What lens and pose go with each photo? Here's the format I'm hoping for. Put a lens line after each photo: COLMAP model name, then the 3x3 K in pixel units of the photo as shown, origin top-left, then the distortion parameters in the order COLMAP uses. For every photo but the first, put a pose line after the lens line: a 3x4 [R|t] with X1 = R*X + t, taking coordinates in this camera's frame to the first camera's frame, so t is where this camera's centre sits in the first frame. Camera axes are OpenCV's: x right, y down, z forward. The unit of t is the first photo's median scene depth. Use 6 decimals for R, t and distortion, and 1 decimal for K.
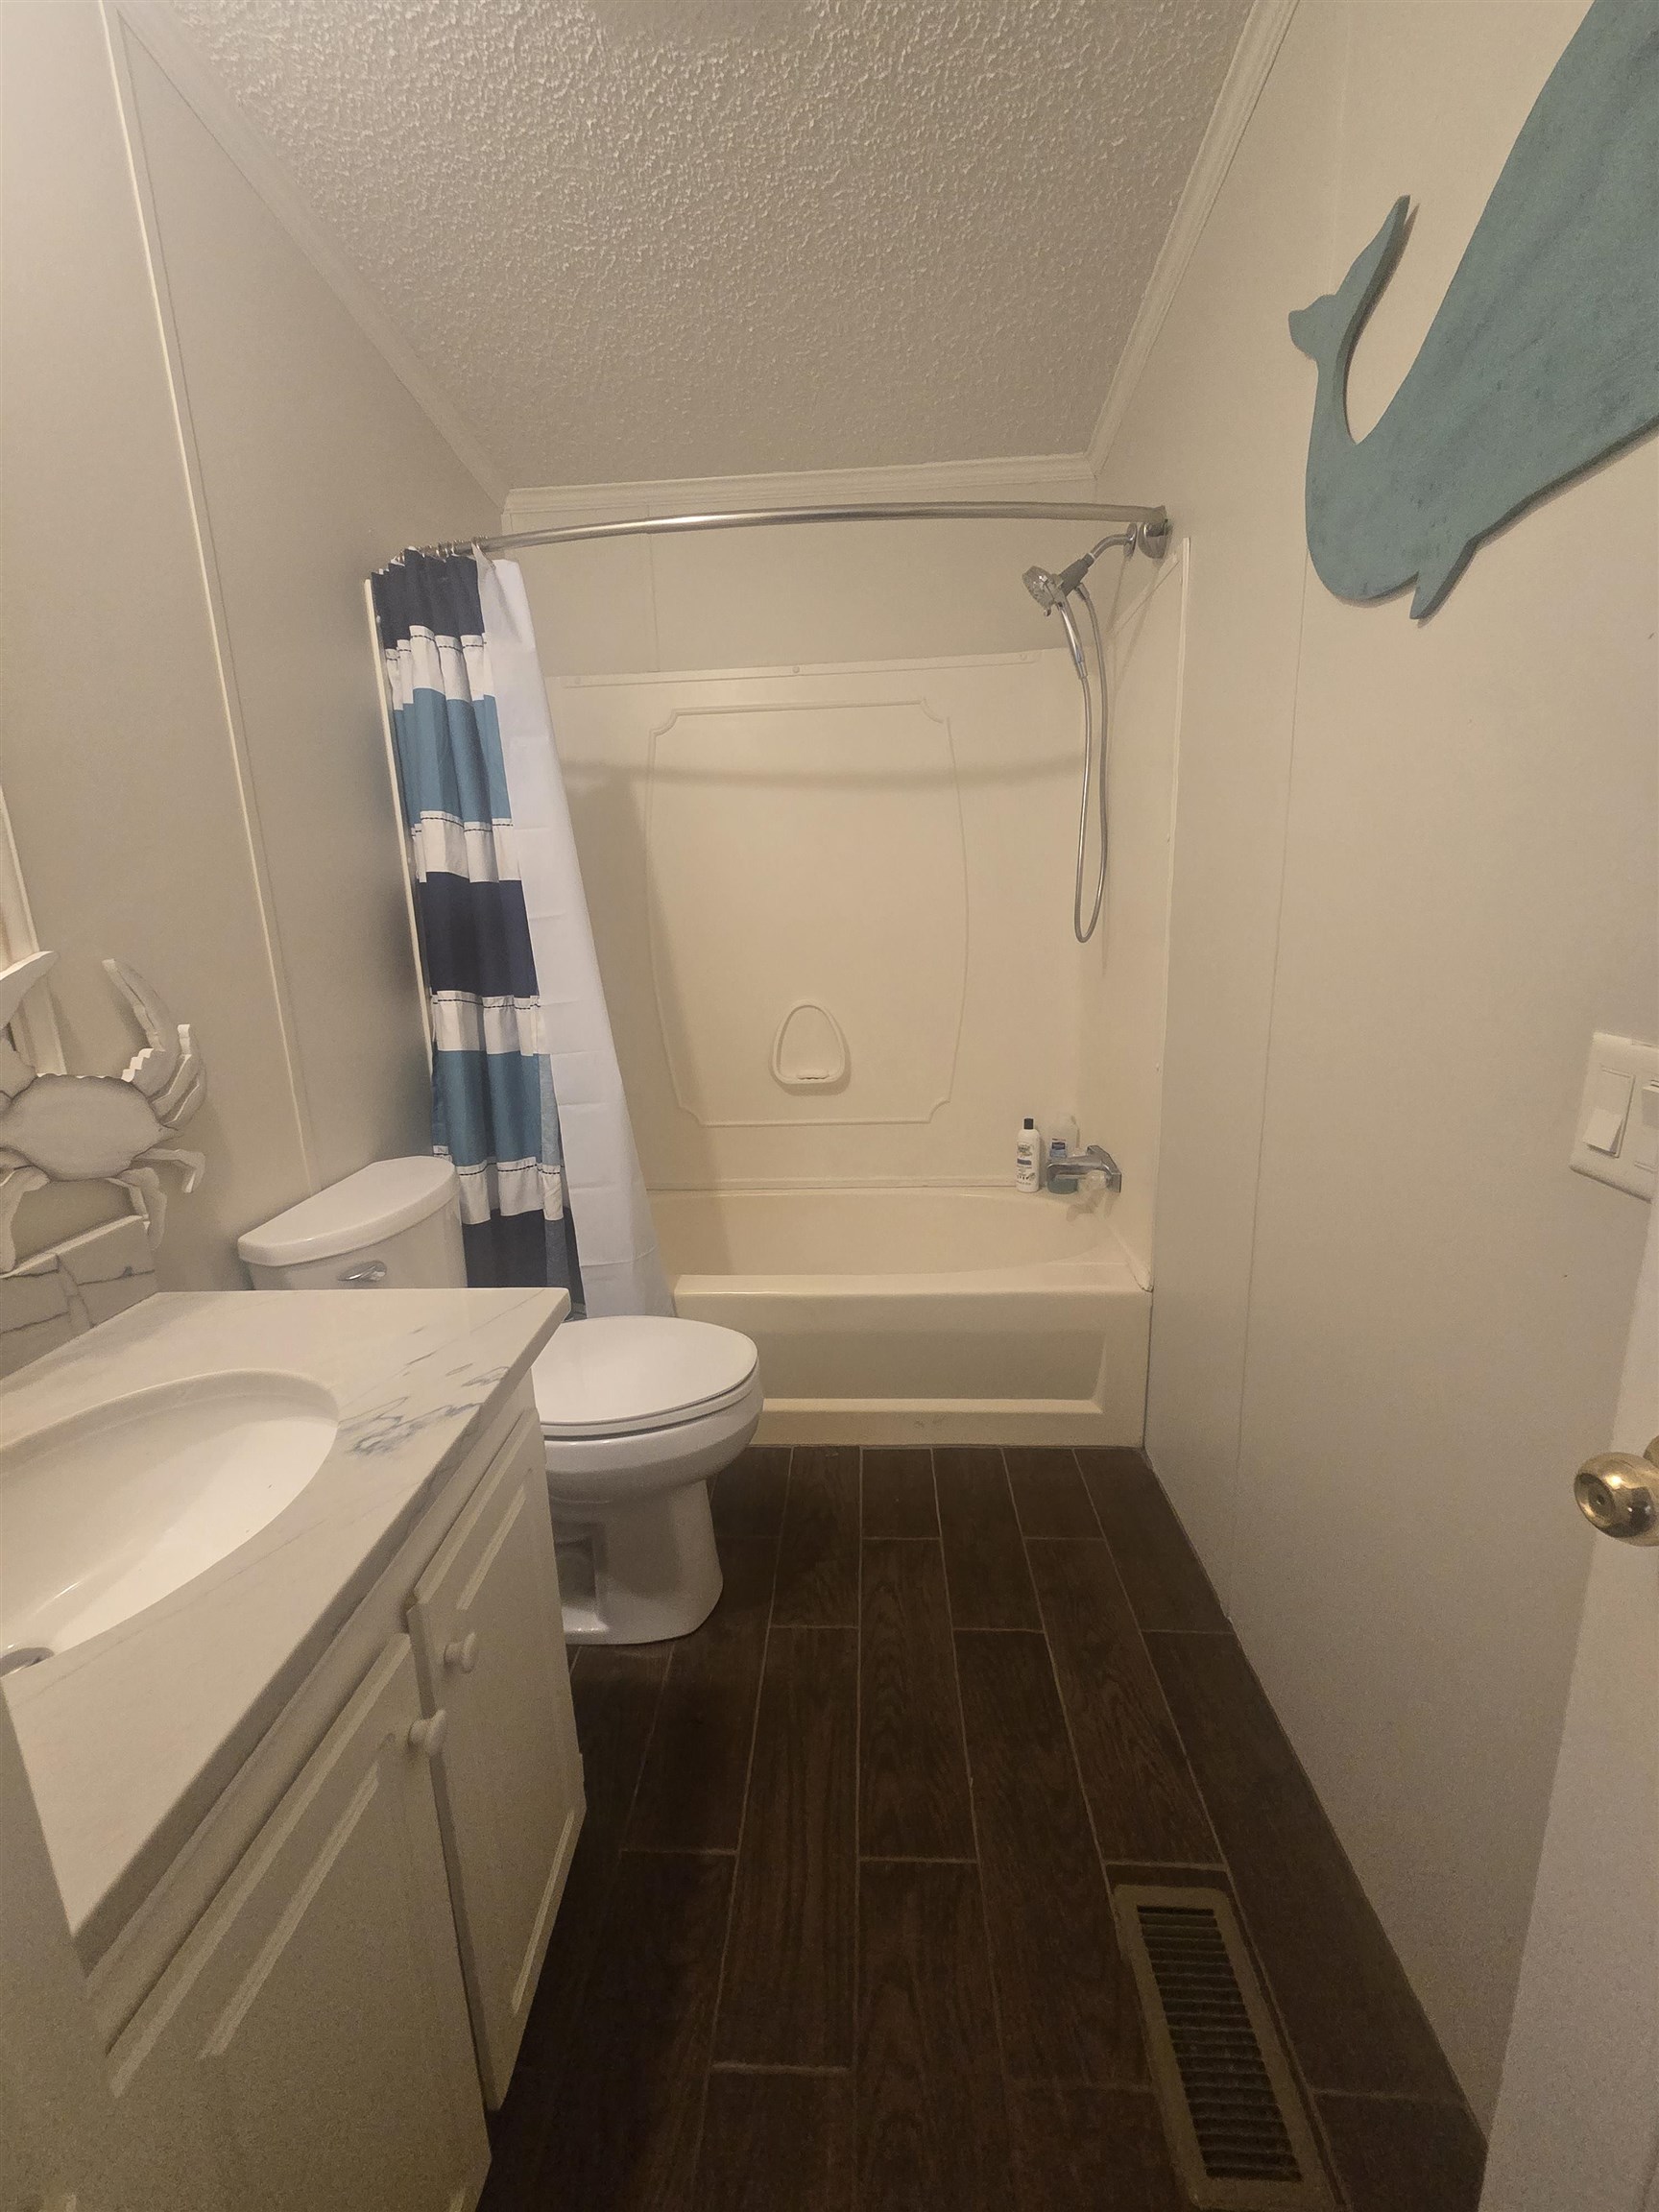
lens RADIAL K [[911.2, 0, 826.4], [0, 911.2, 1107.1], [0, 0, 1]] dist [0.004864, -0.000216]
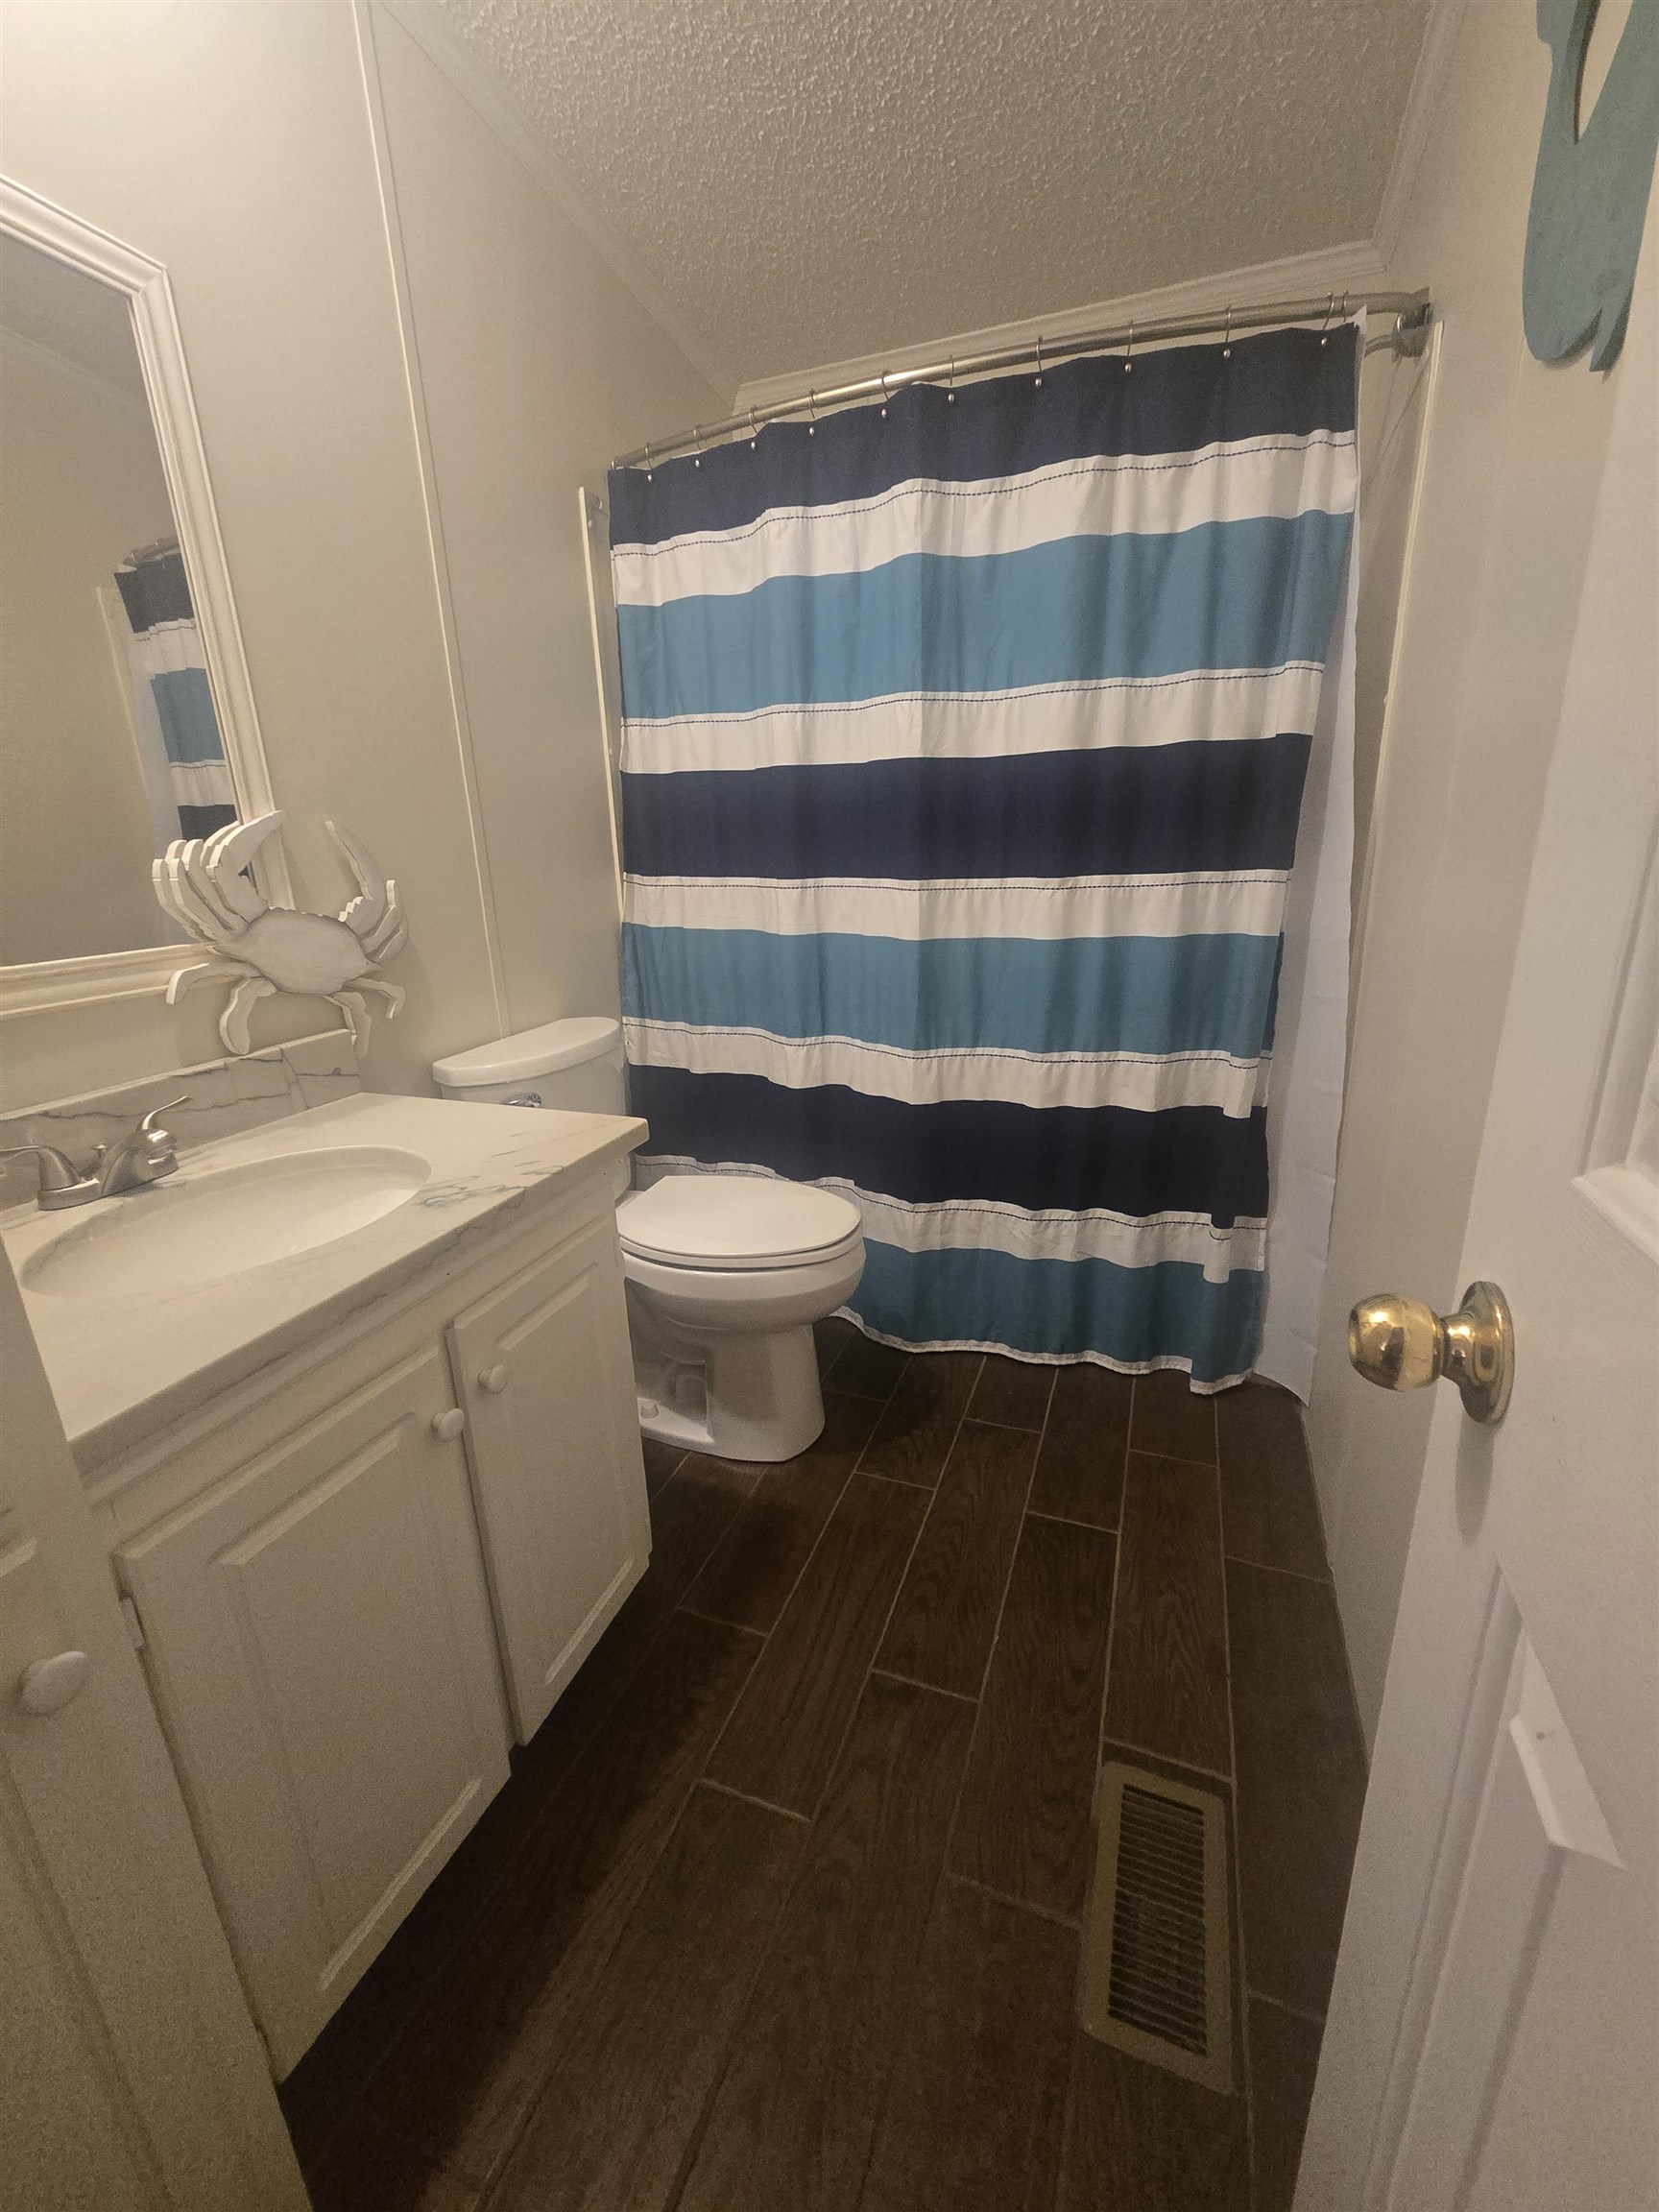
lens RADIAL K [[911.2, 0, 824.1], [0, 911.2, 1107.3], [0, 0, 1]] dist [0.004864, -0.000216]
pose [[0.950190, 0.091431, -0.297957, 0.248875], [-0.067571, 0.993697, 0.089441, 0.065897], [0.304257, -0.064853, 0.950380, -0.004376]]
